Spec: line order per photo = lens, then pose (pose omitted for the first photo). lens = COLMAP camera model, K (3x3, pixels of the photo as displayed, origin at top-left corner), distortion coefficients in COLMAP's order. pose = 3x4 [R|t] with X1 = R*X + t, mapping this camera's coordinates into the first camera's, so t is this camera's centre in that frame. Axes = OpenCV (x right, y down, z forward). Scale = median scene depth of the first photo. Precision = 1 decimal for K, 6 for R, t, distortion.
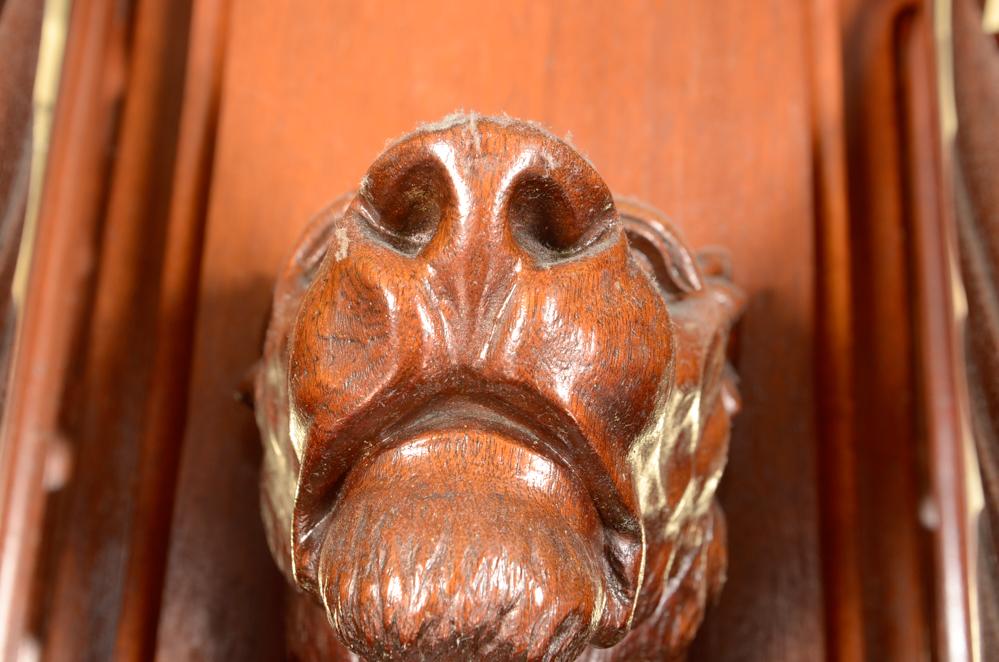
lens RADIAL K [[1172.1, 0, 499.5], [0, 1172.1, 331.0], [0, 0, 1]] dist [-0.054856, 0.013011]
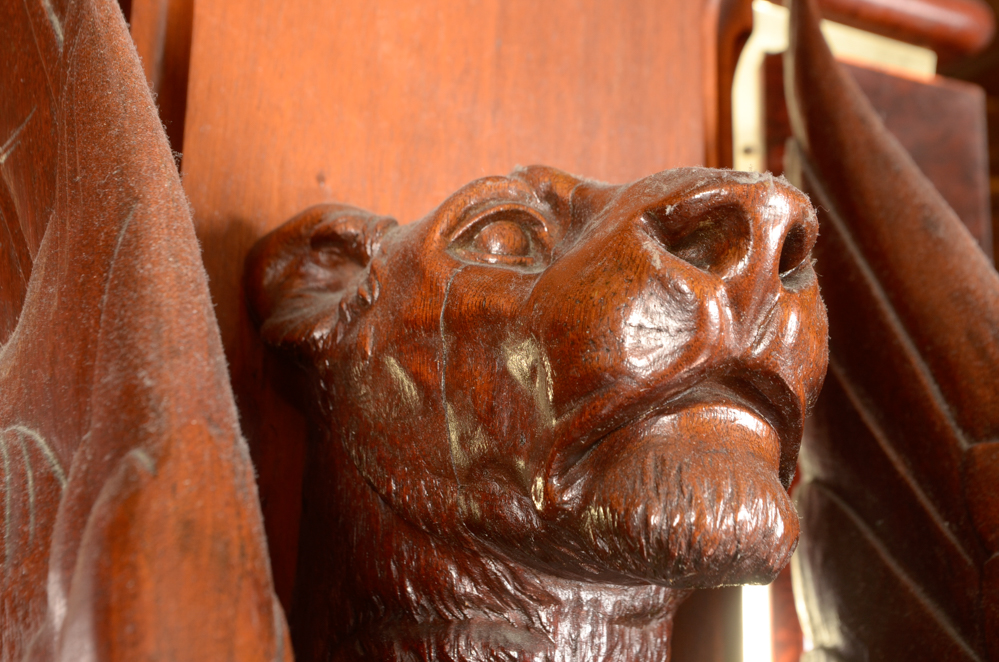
lens RADIAL K [[1465.6, 0, 499.5], [0, 1465.6, 331.0], [0, 0, 1]] dist [0.020897, 0.108168]
pose [[0.903537, 0.088321, 0.419309, -0.964704], [-0.107170, 0.994007, 0.021561, -0.007530], [-0.414892, -0.064418, 0.907587, -0.414628]]
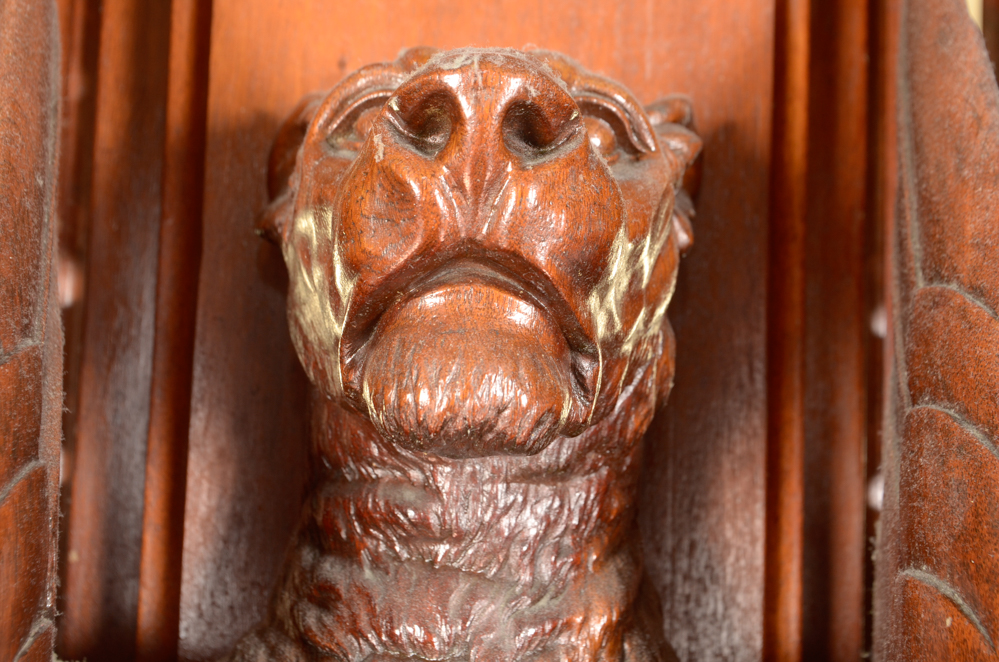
lens RADIAL K [[1465.6, 0, 499.5], [0, 1465.6, 331.0], [0, 0, 1]] dist [0.020897, 0.108168]
pose [[0.999644, -0.007130, 0.025707, -0.039780], [0.002483, 0.984305, 0.176456, -0.164883], [-0.026561, -0.176330, 0.983973, -0.712009]]
